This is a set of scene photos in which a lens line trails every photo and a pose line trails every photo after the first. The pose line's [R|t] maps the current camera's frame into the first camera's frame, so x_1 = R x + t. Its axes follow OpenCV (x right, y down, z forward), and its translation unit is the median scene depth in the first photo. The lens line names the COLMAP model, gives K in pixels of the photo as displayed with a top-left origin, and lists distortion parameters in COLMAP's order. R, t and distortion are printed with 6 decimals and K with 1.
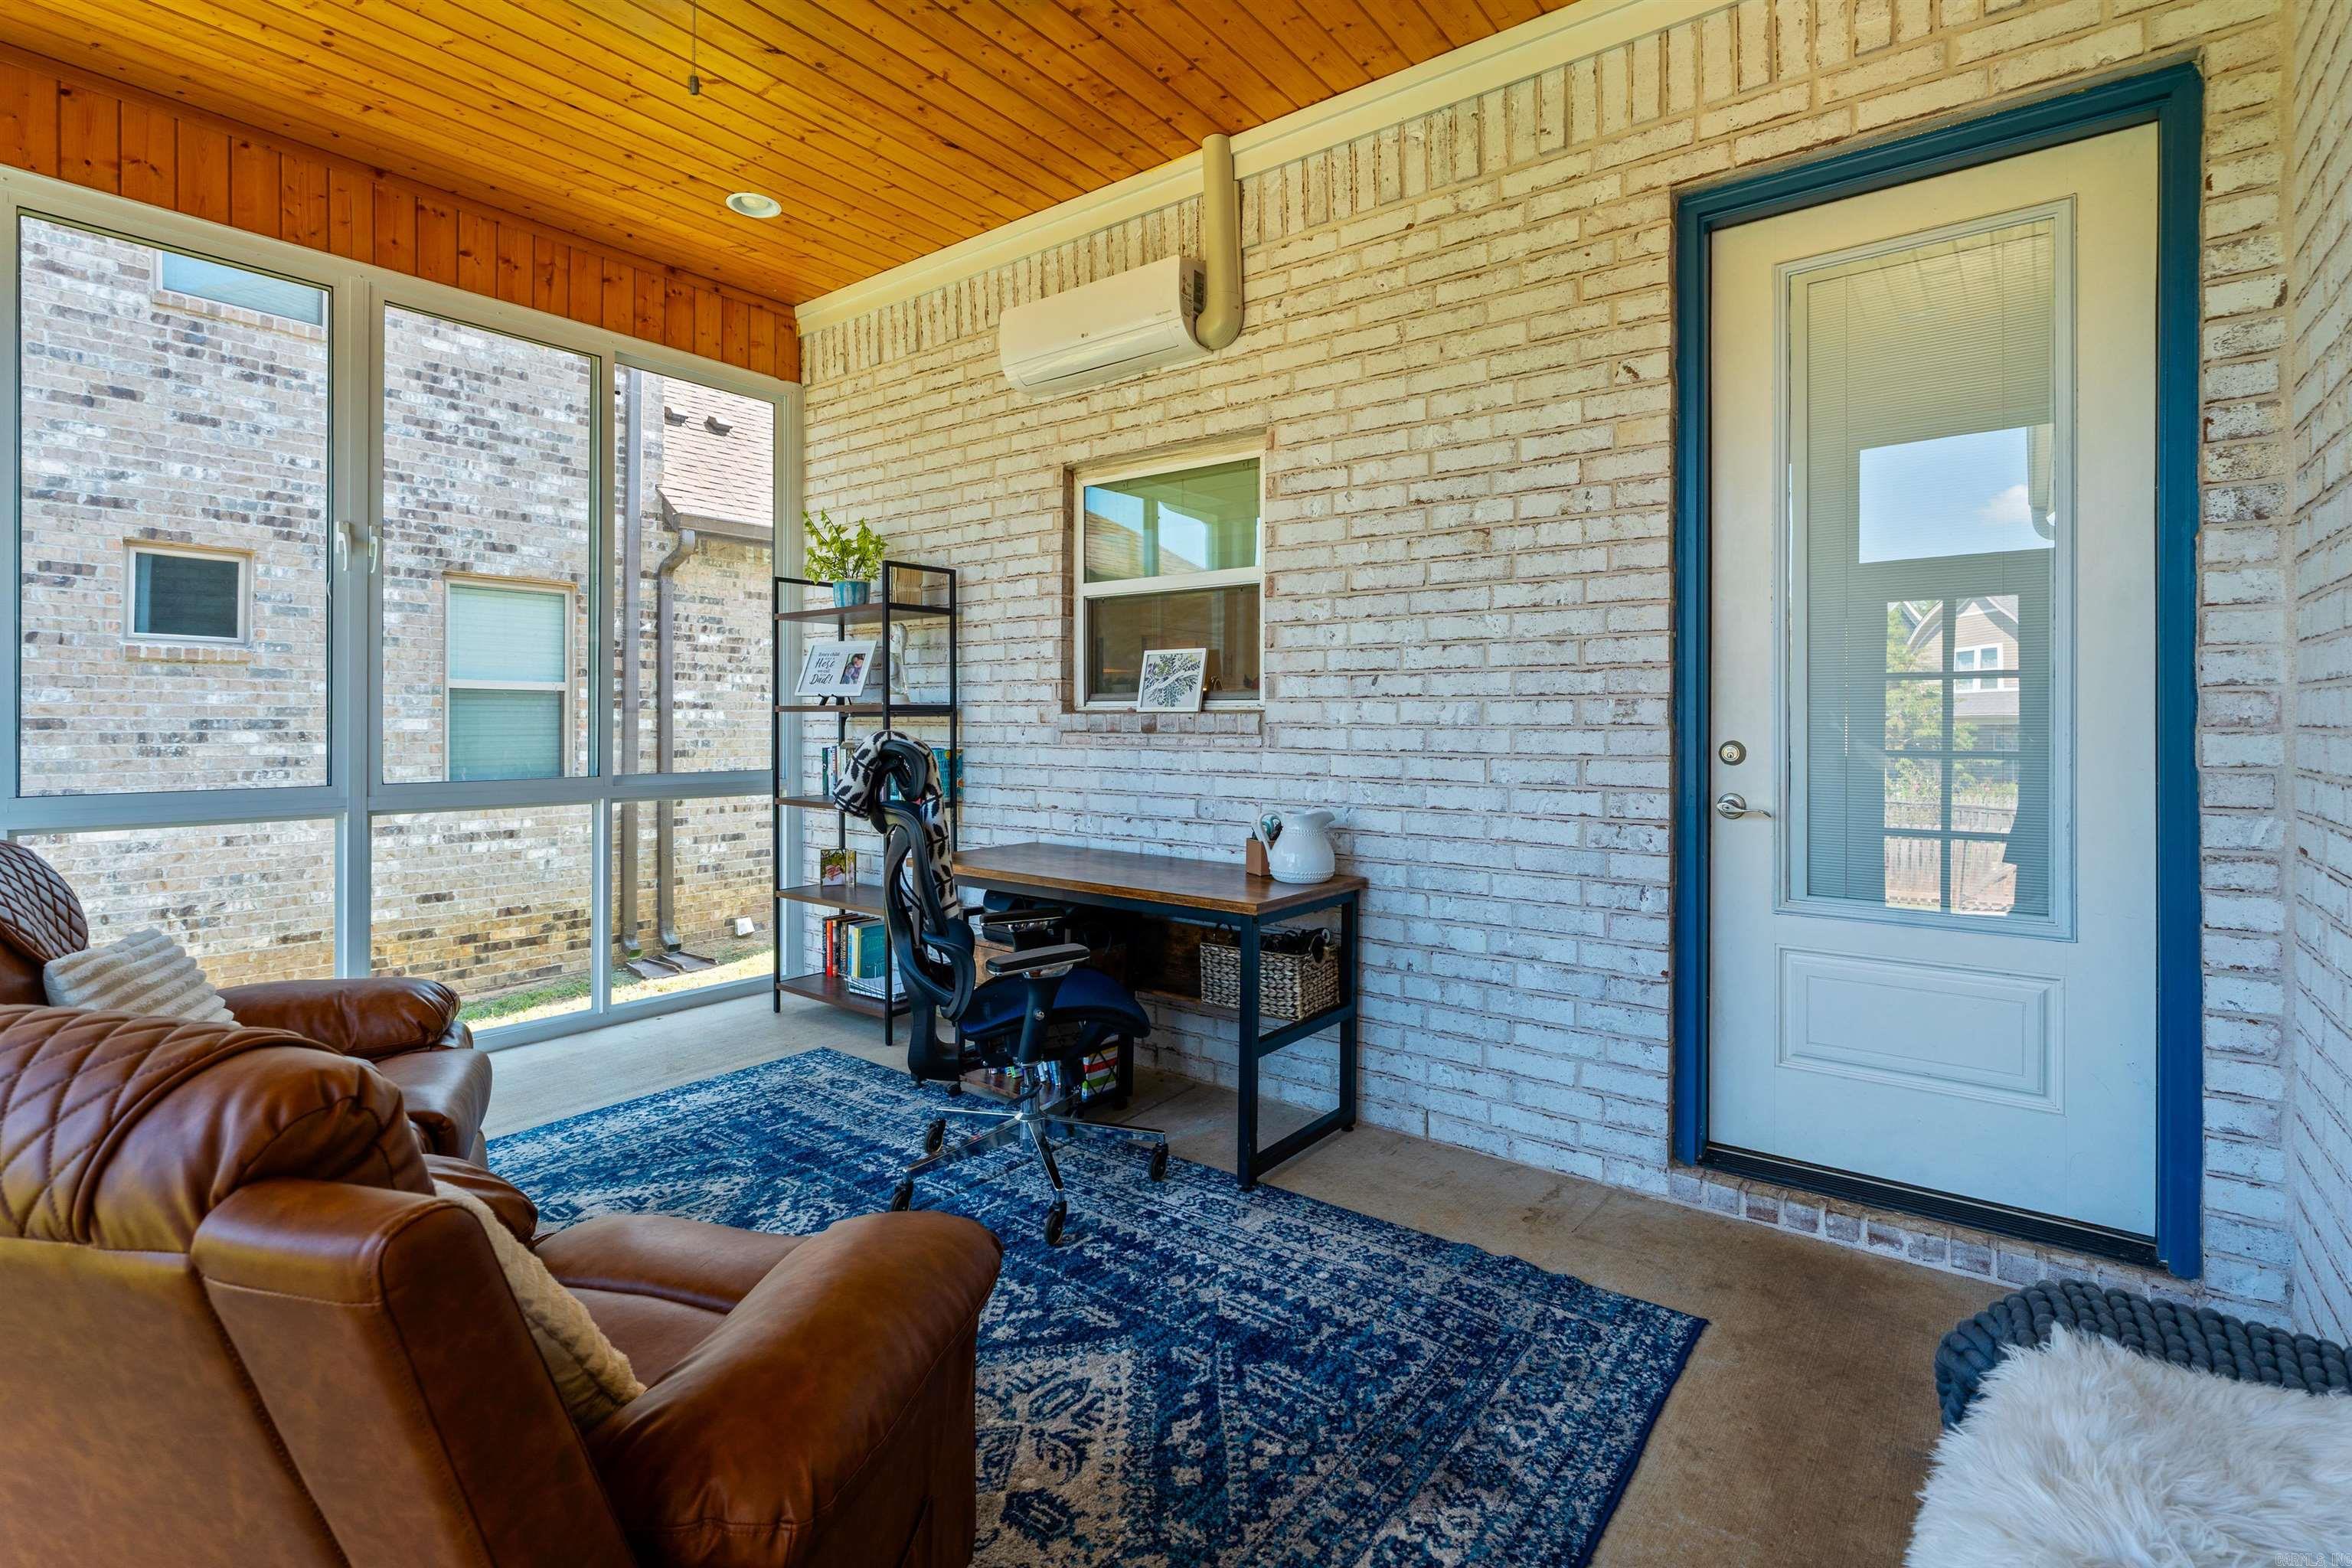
lens RADIAL K [[1098.8, 0, 1184.8], [0, 1098.8, 733.7], [0, 0, 1]] dist [-0.002306, 0.000316]
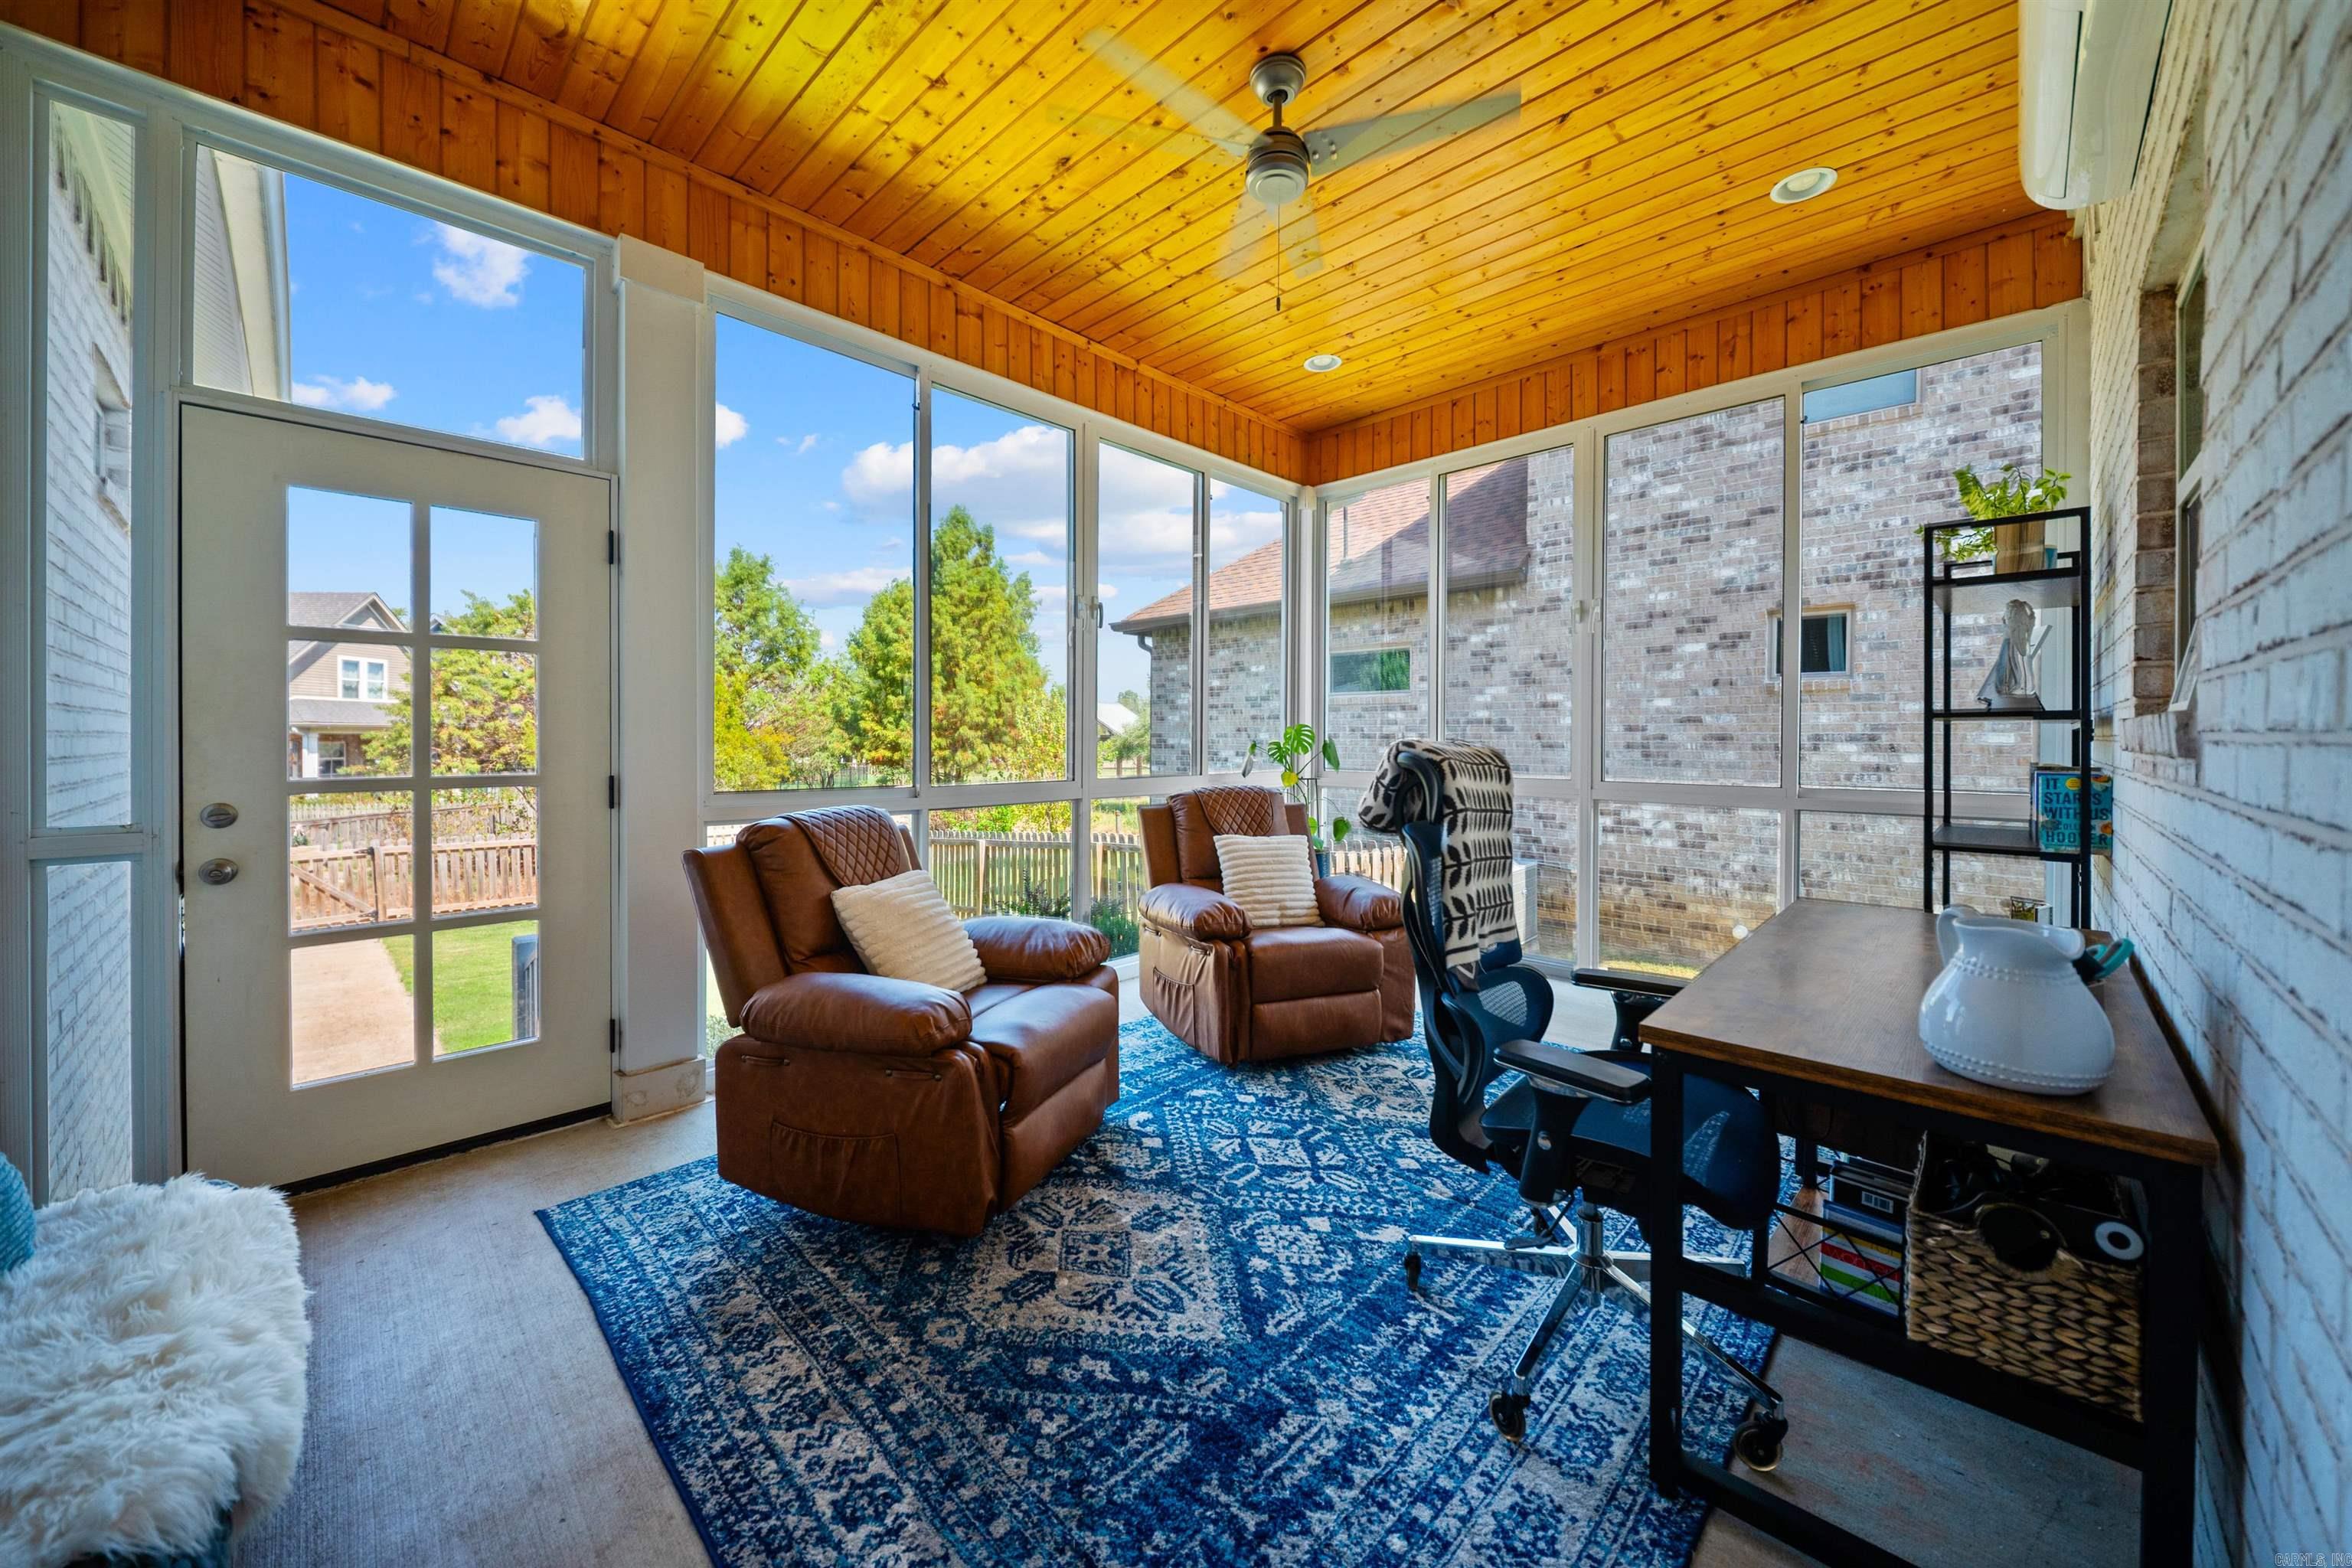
lens RADIAL K [[858.1, 0, 1180.6], [0, 858.1, 746.7], [0, 0, 1]] dist [-0.000299, -0.000332]
pose [[-0.115348, 0.010829, -0.993266, 0.635261], [-0.011823, 0.999855, 0.012274, -0.004160], [0.993255, 0.013159, -0.115203, 0.885077]]
